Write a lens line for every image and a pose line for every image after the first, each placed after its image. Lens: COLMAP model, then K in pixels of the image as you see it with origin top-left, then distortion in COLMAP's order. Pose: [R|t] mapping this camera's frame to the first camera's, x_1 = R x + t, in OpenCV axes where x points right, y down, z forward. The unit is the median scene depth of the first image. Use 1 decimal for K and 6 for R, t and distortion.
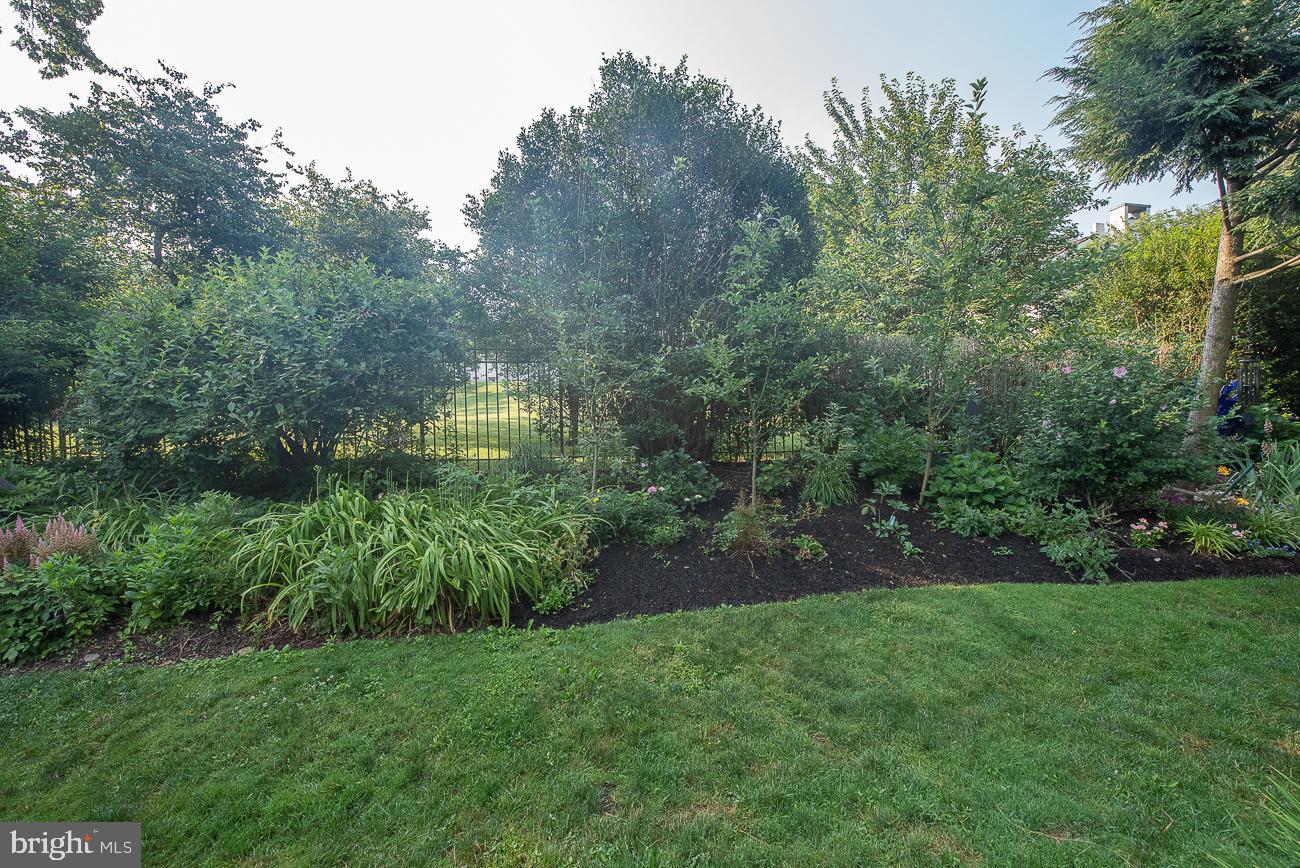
lens RADIAL K [[516.5, 0, 650.0], [0, 516.5, 434.0], [0, 0, 1]] dist [-0.017385, -0.000460]
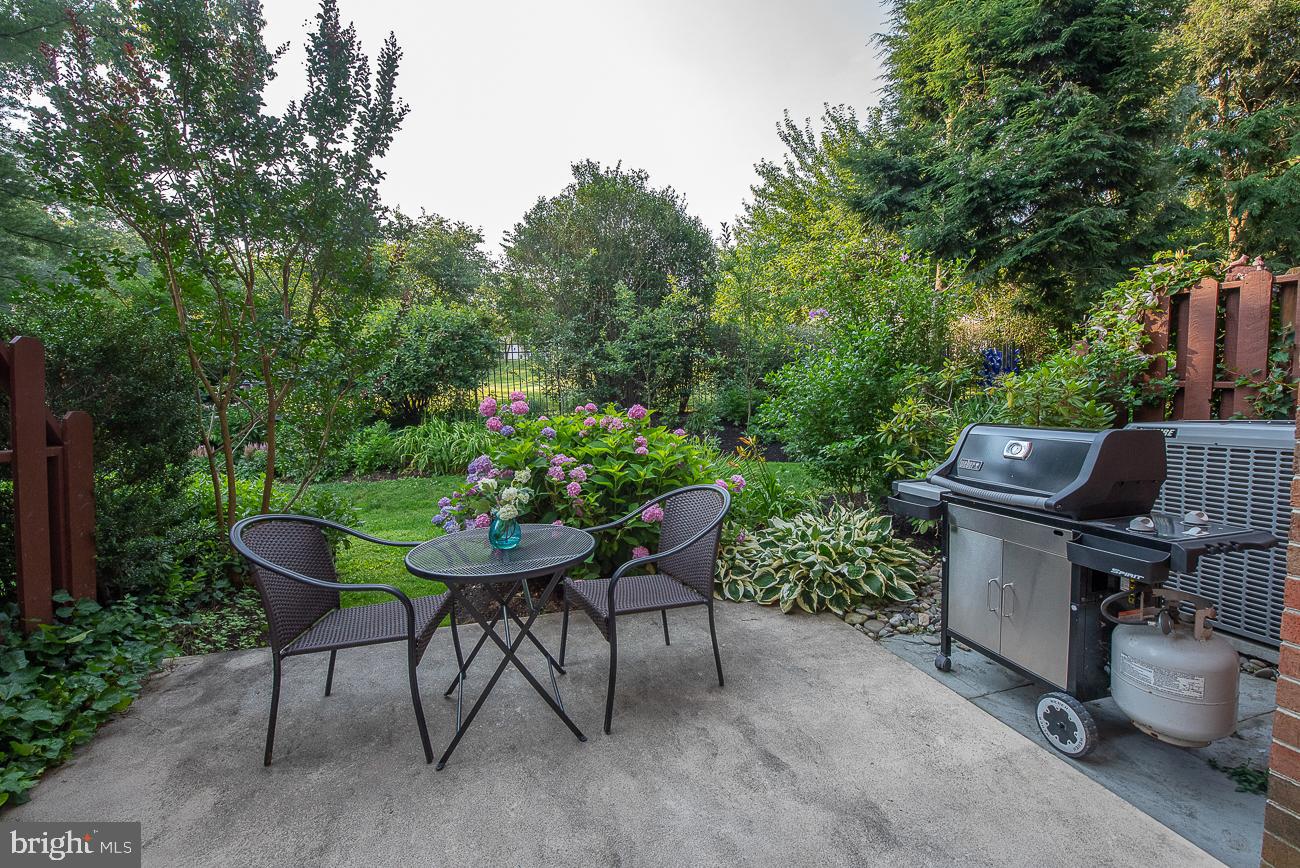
lens RADIAL K [[516.5, 0, 650.0], [0, 516.5, 434.0], [0, 0, 1]] dist [-0.017385, -0.000460]
pose [[0.992573, -0.012723, -0.120985, 0.429252], [0.019186, 0.998442, 0.052404, 0.056400], [0.120130, -0.054336, 0.991270, -0.803225]]
